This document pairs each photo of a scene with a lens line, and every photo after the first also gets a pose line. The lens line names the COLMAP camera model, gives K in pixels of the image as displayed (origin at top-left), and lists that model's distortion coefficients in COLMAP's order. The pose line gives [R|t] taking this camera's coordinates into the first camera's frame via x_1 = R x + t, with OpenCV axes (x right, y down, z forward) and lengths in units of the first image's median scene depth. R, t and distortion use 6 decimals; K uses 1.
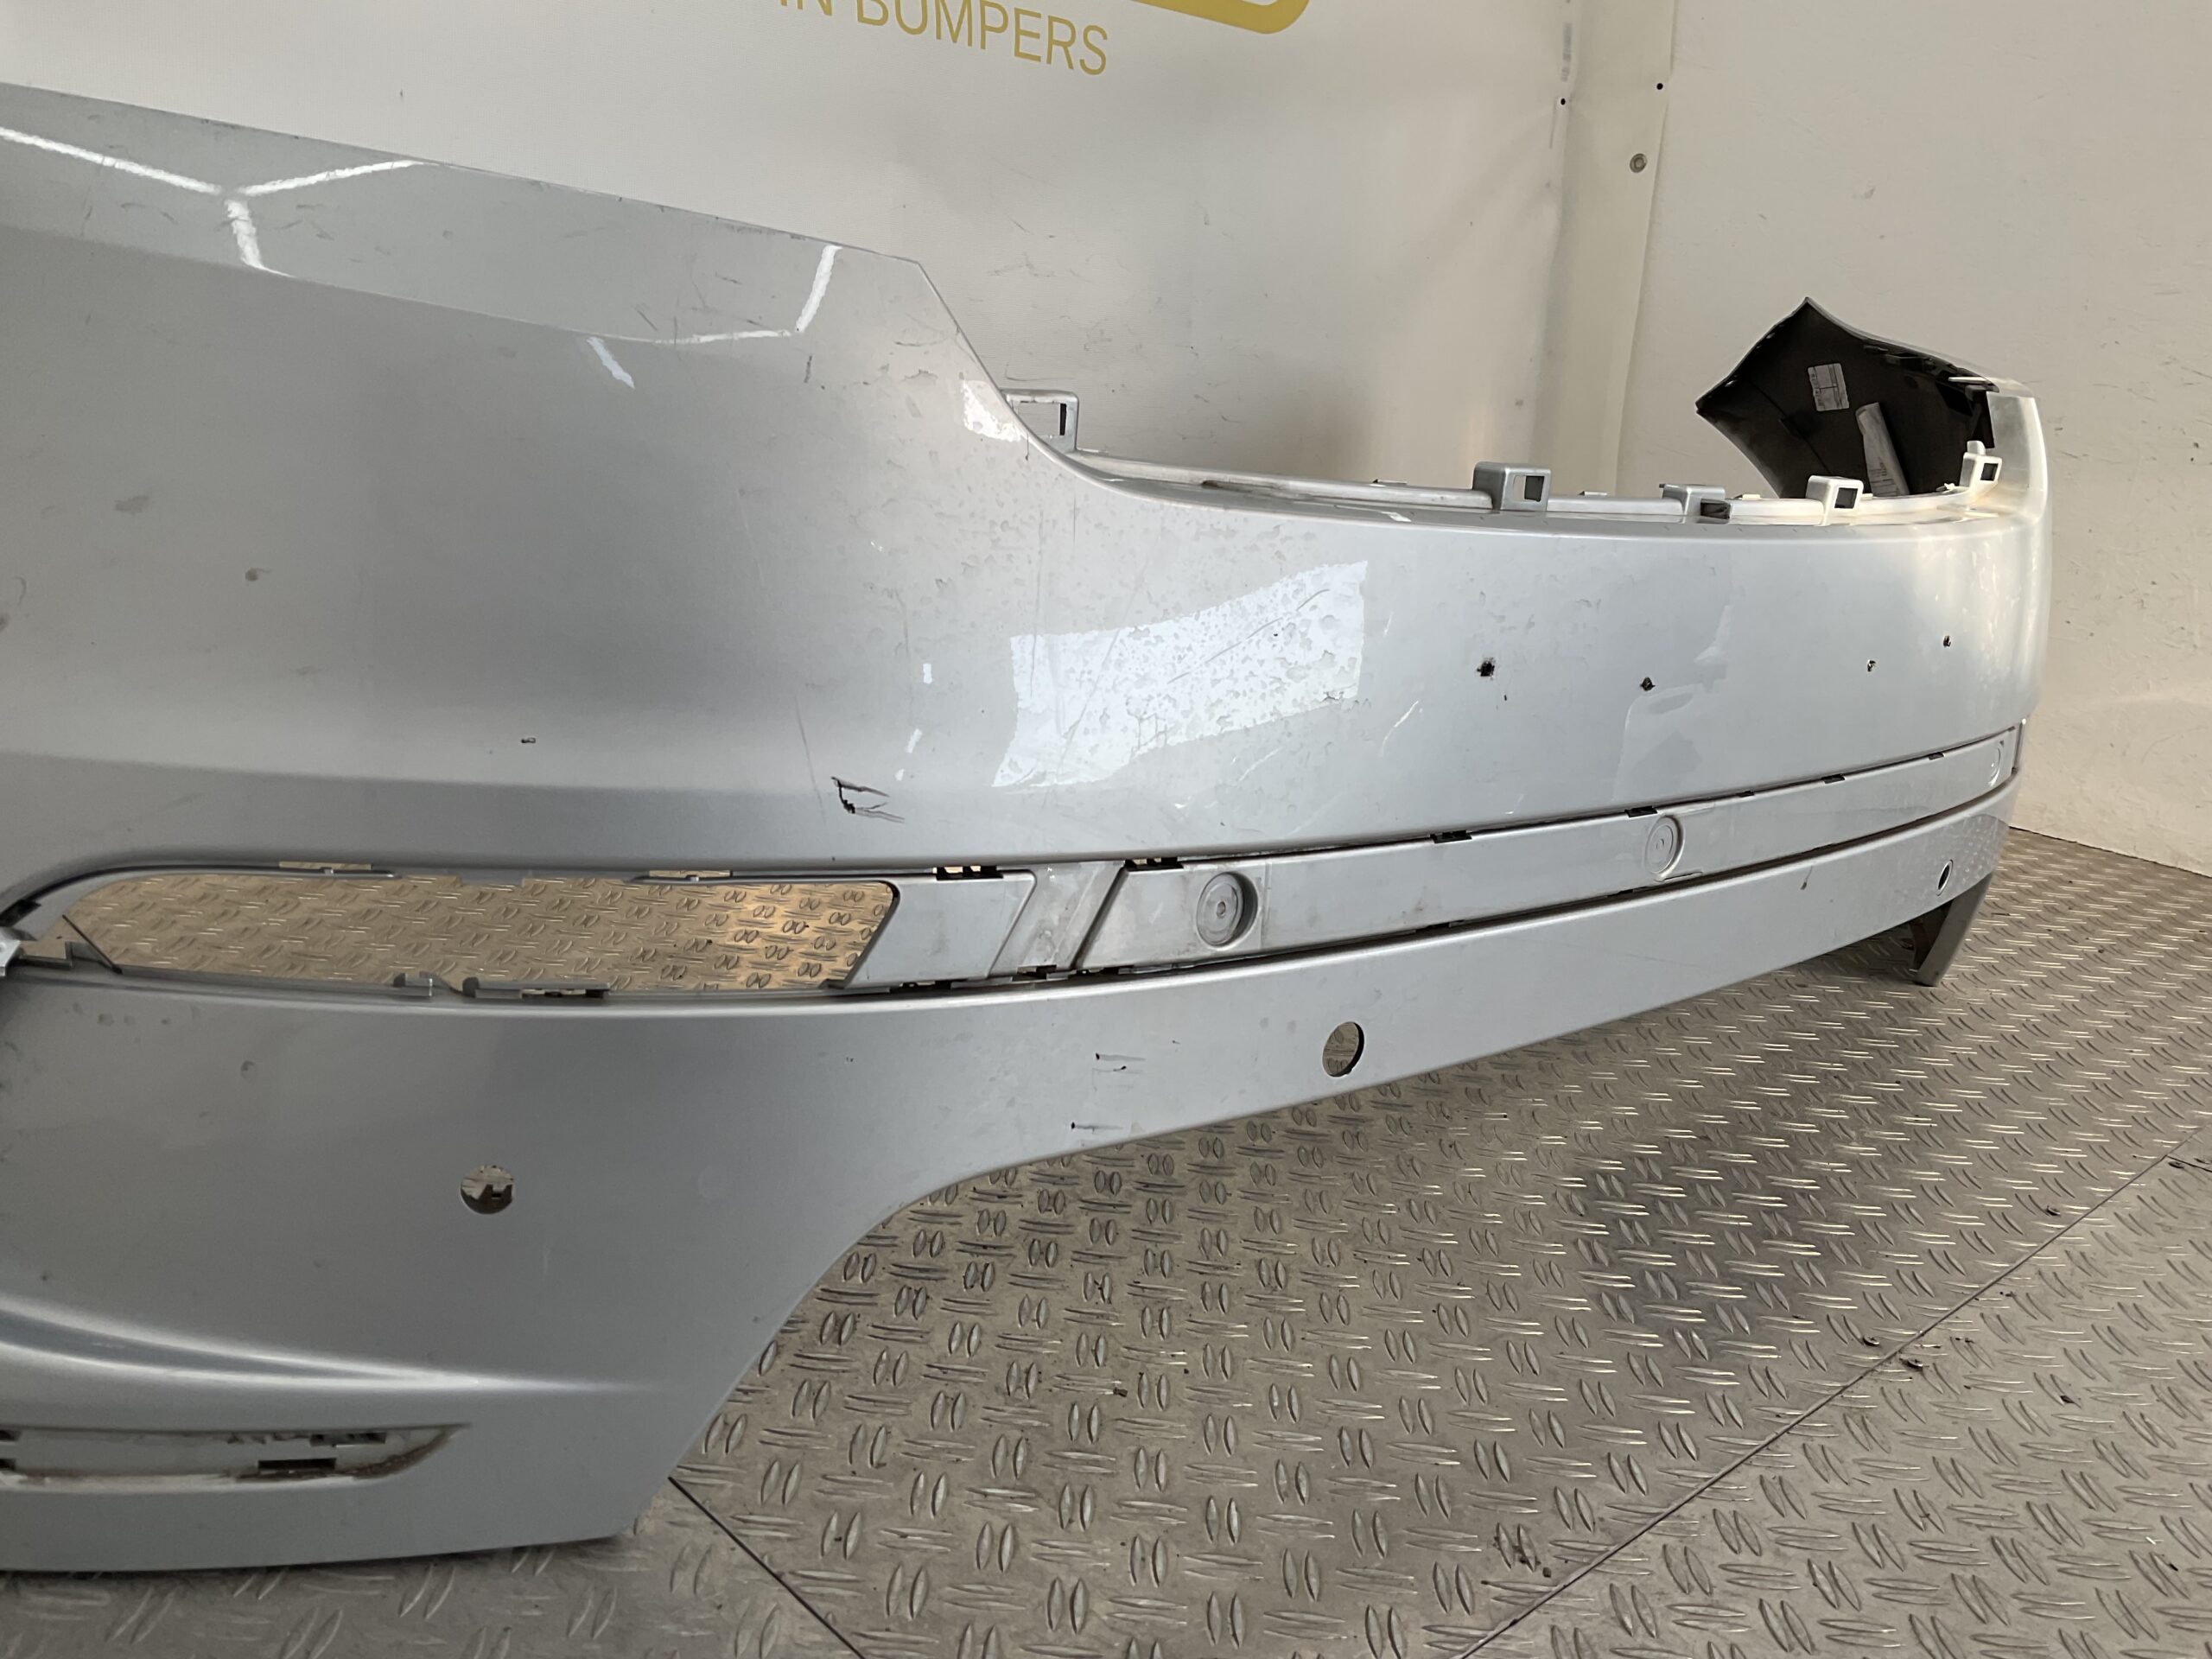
lens RADIAL K [[1835.0, 0, 1098.7], [0, 1835.0, 828.1], [0, 0, 1]] dist [0.136197, -0.252561]
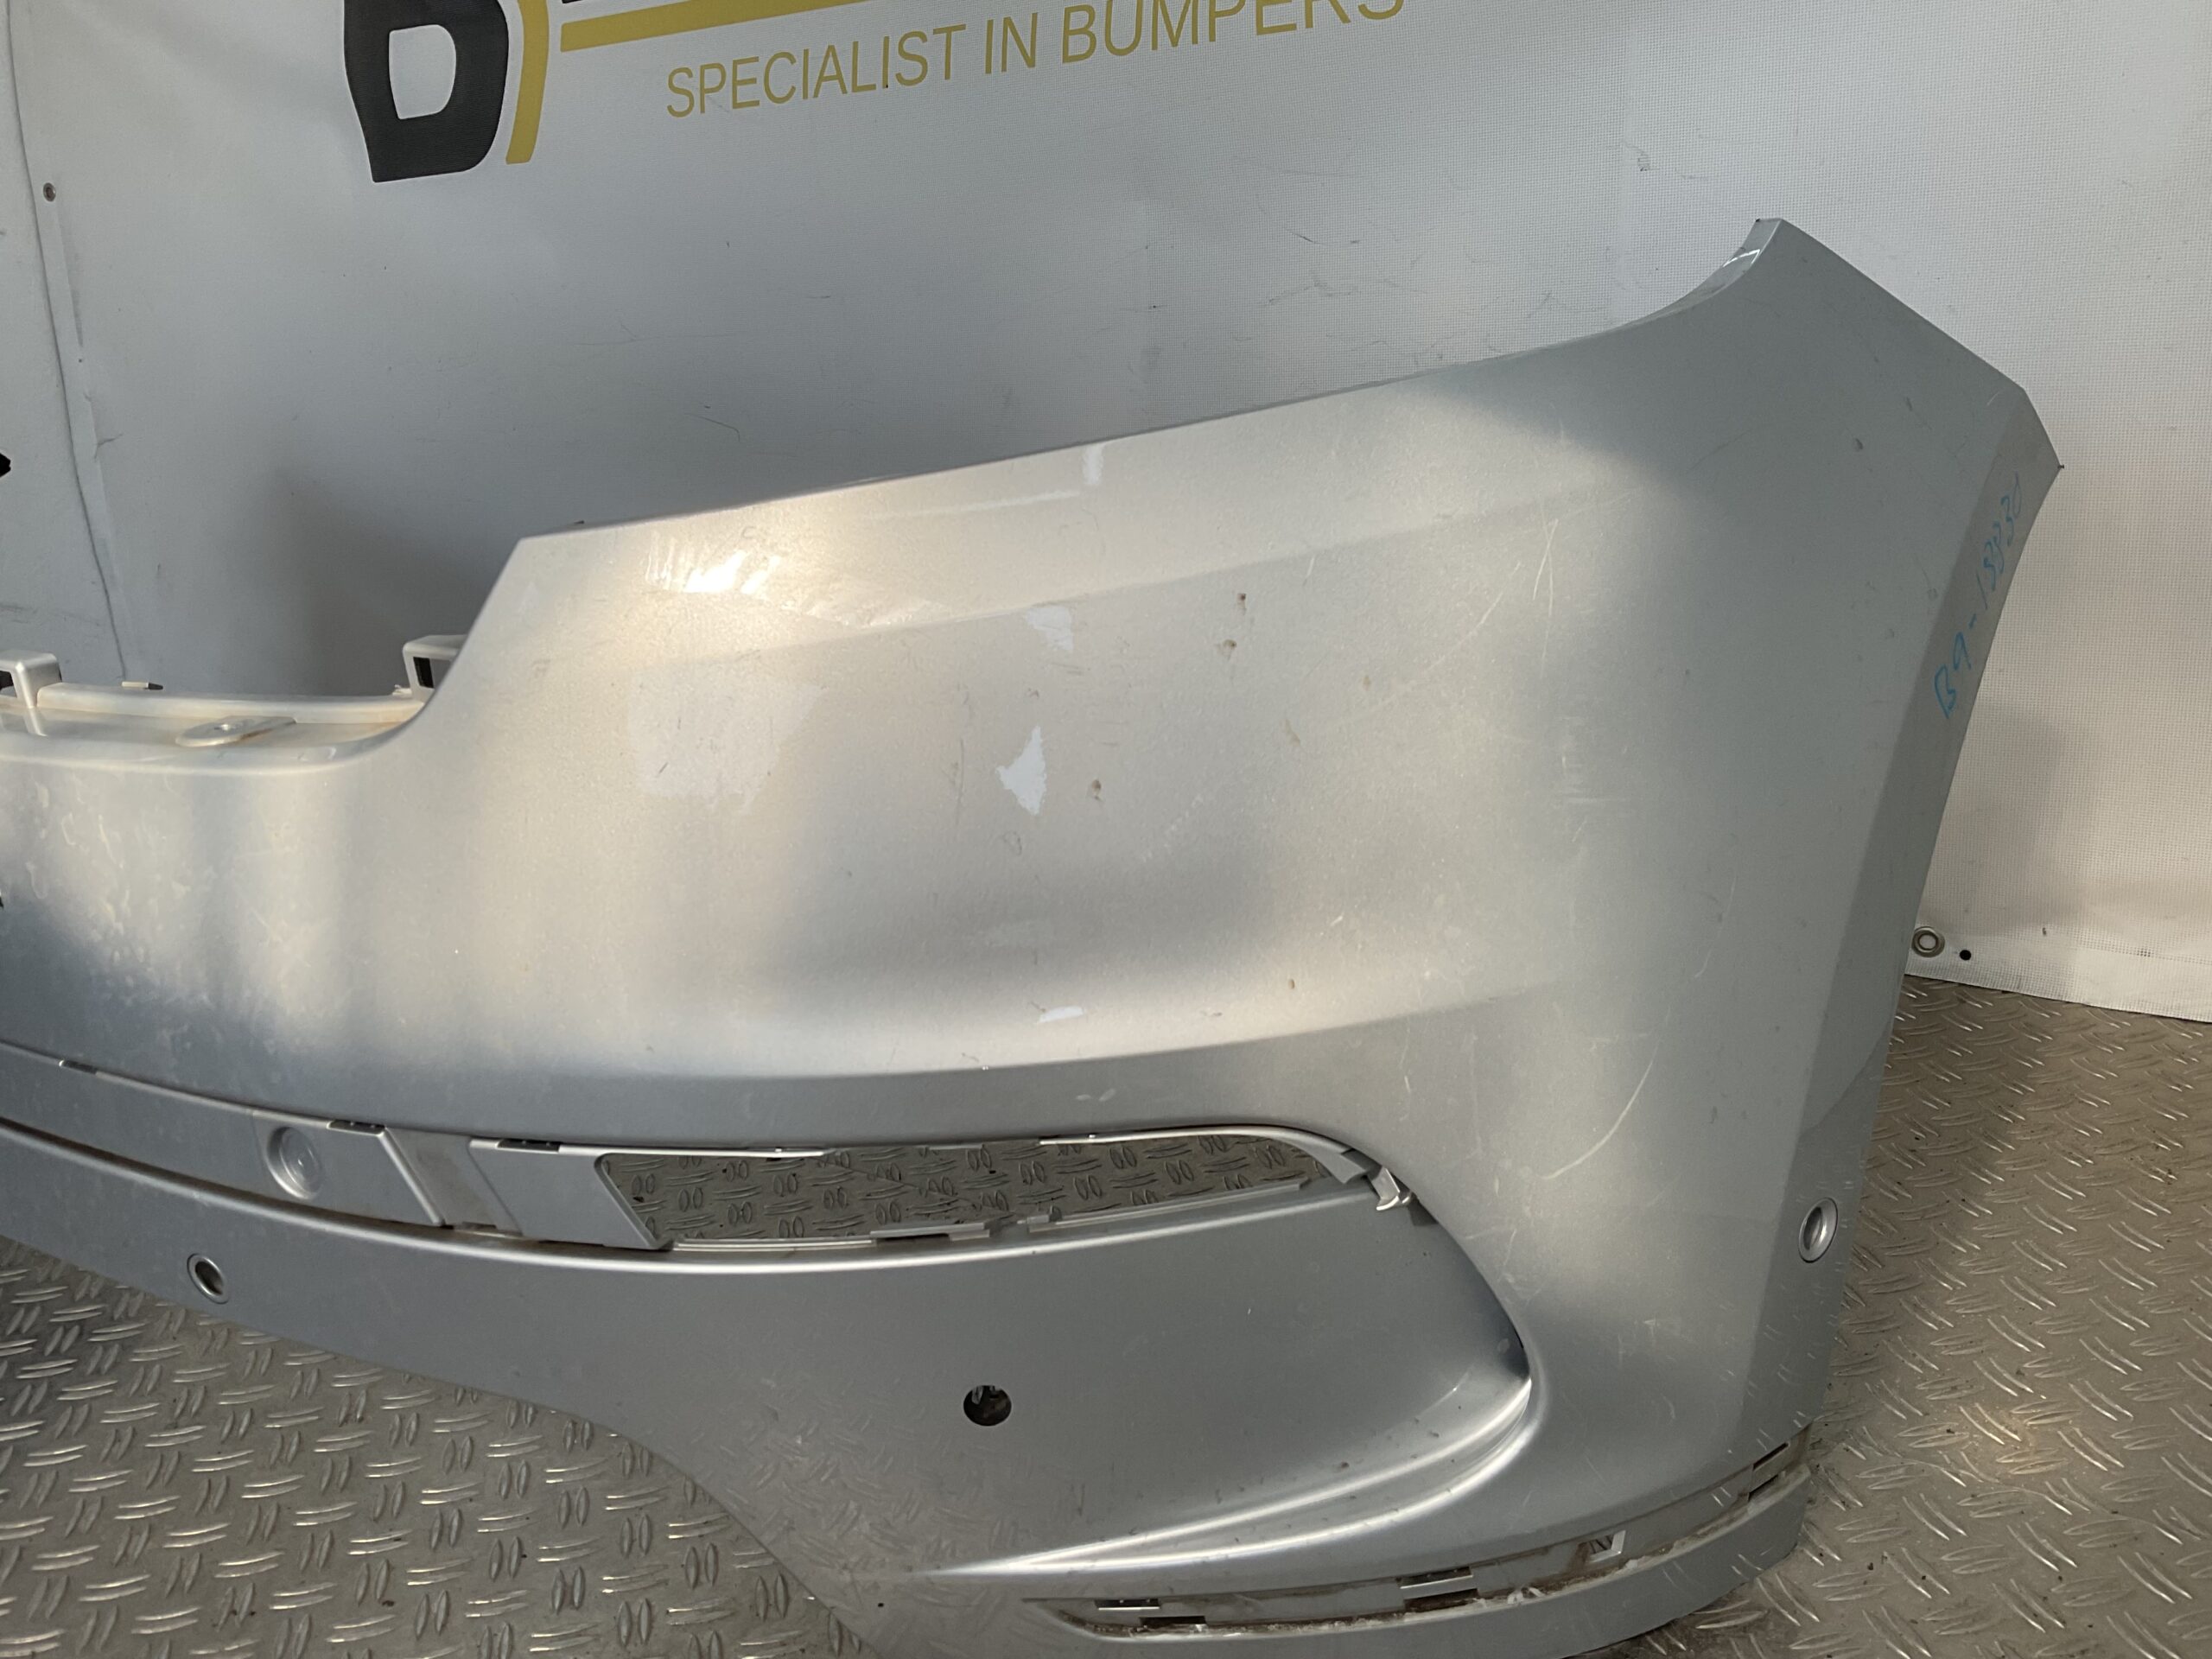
lens RADIAL K [[1864.4, 0, 1098.8], [0, 1864.4, 821.2], [0, 0, 1]] dist [0.080690, -0.144870]
pose [[0.214634, 0.189813, -0.958073, 1.877614], [-0.164282, 0.973974, 0.156160, -0.476215], [0.962779, 0.123876, 0.240231, 1.869029]]
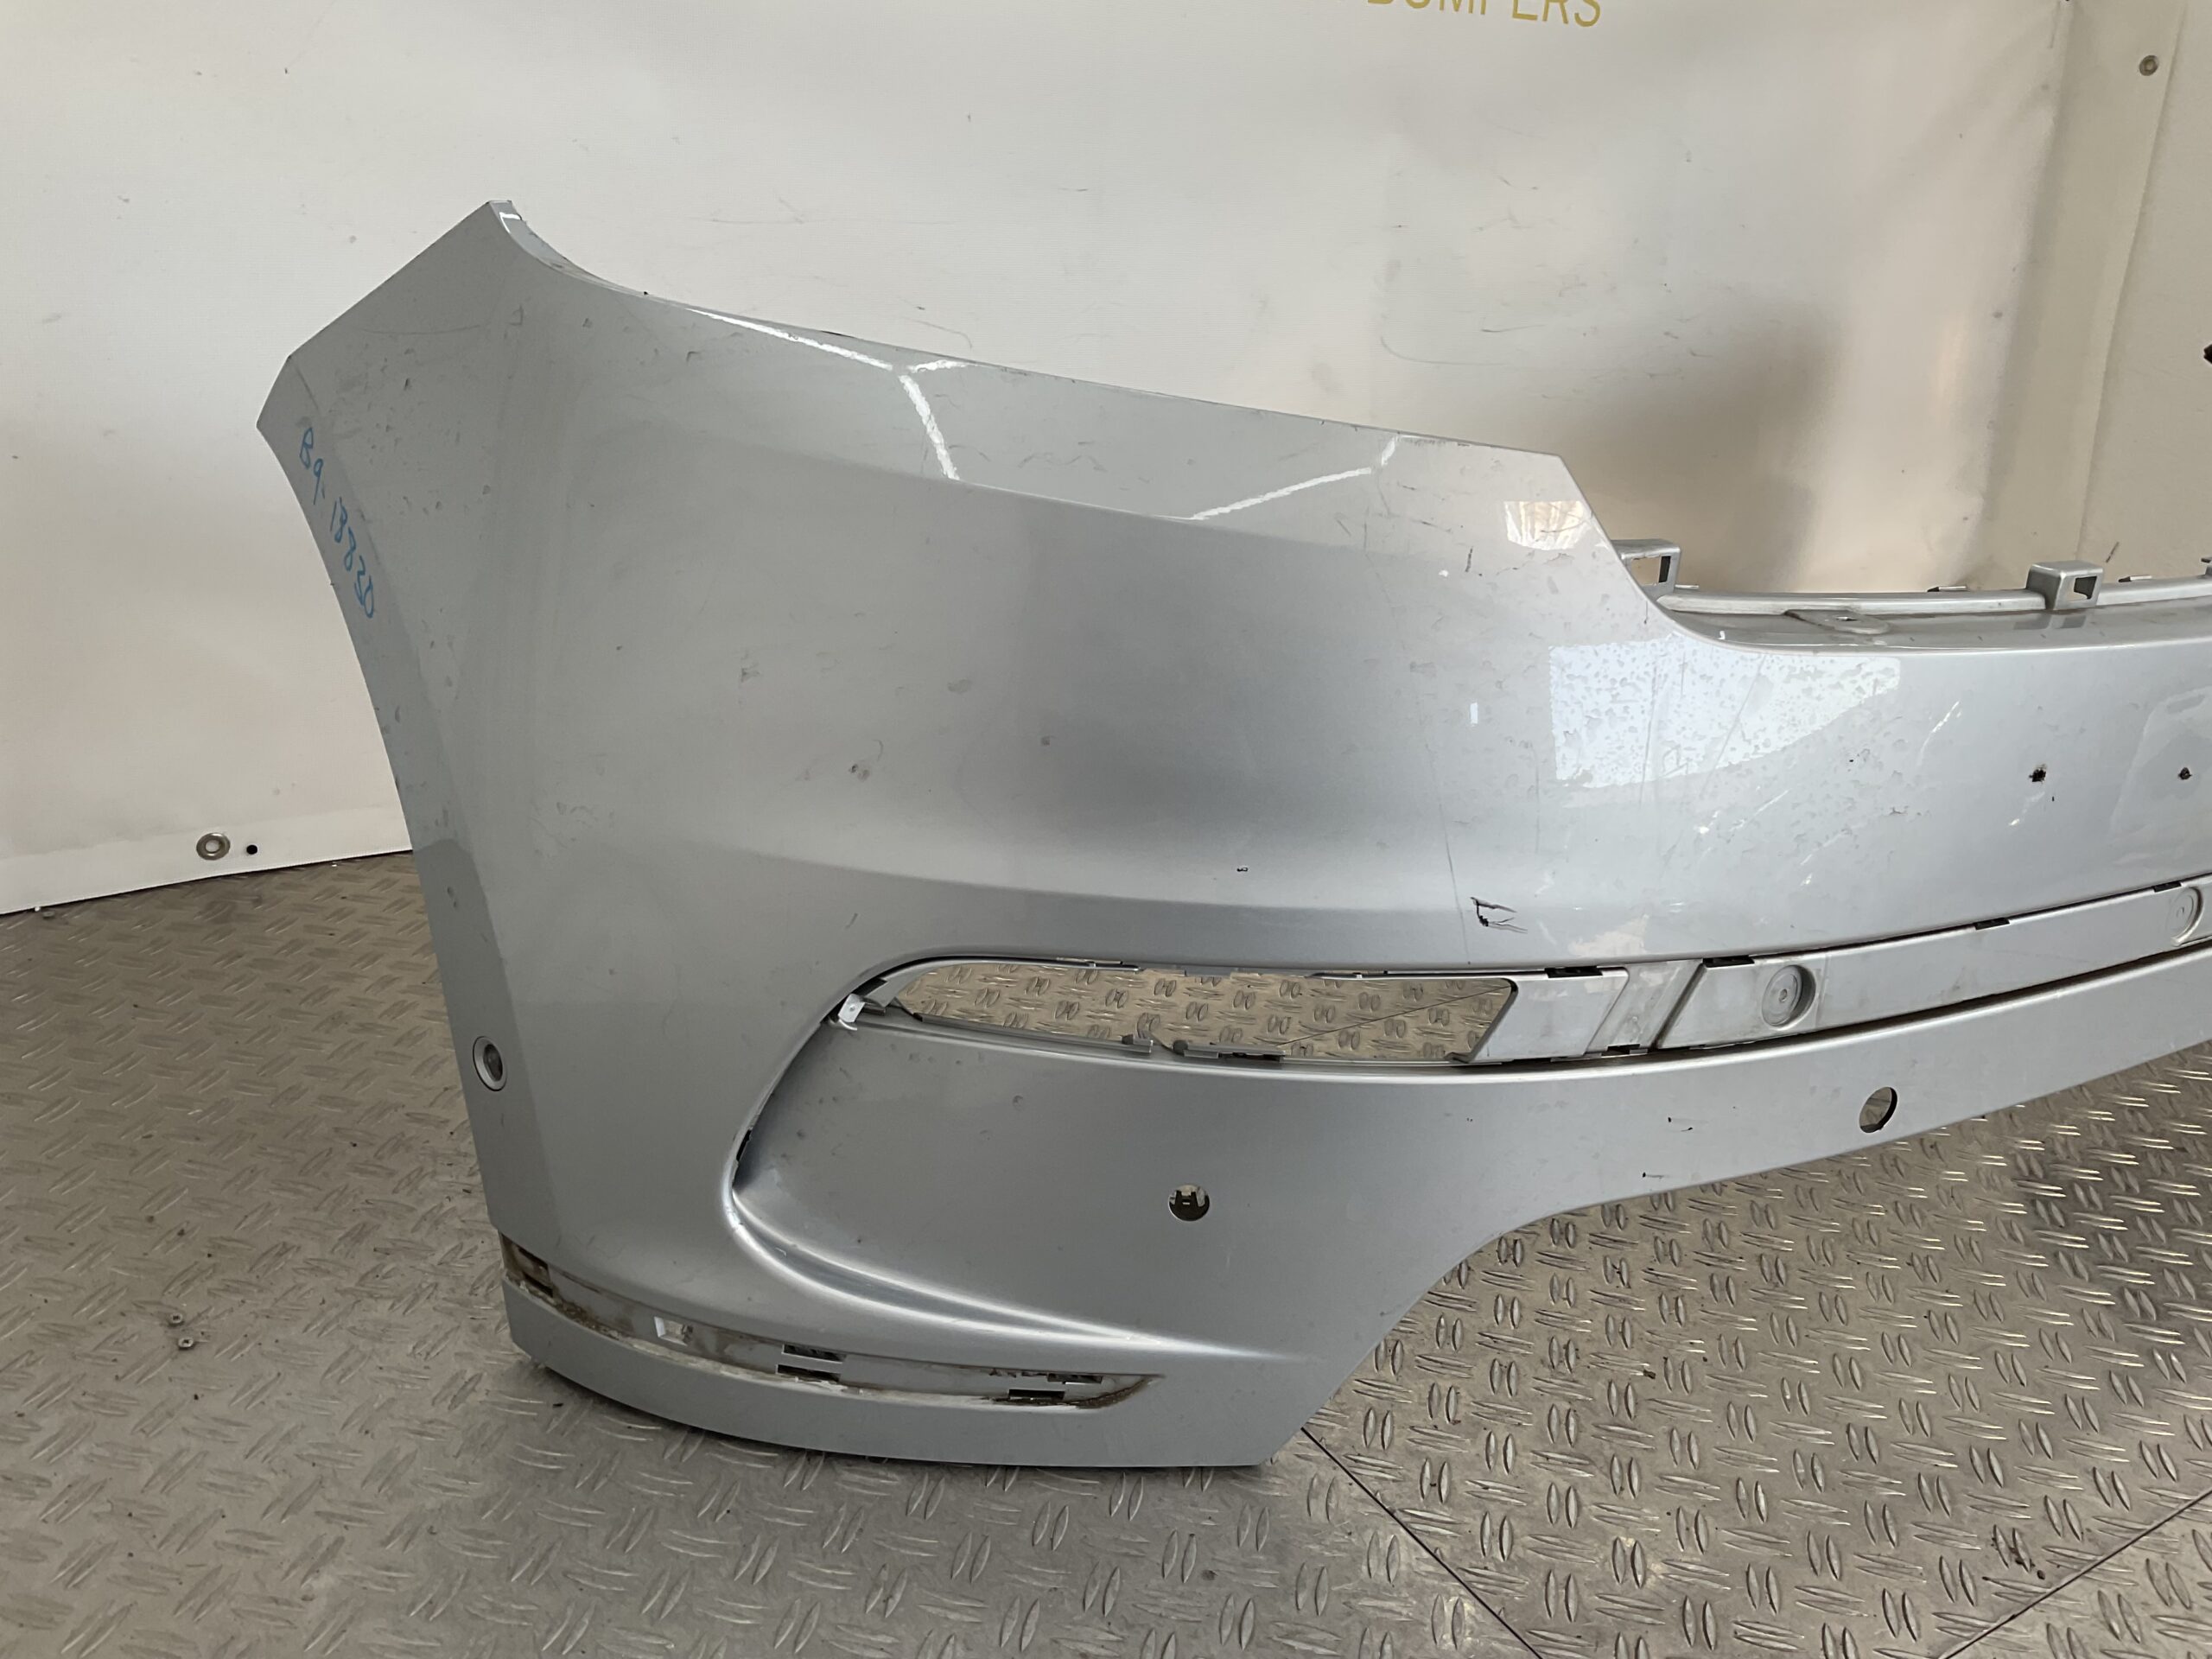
lens RADIAL K [[1835.9, 0, 1106.0], [0, 1835.9, 829.5], [0, 0, 1]] dist [0.067266, -0.104351]
pose [[0.982489, 0.045177, -0.180762, -0.144060], [-0.026677, 0.994272, 0.103497, -0.167256], [0.184402, -0.096862, 0.978066, -0.196066]]
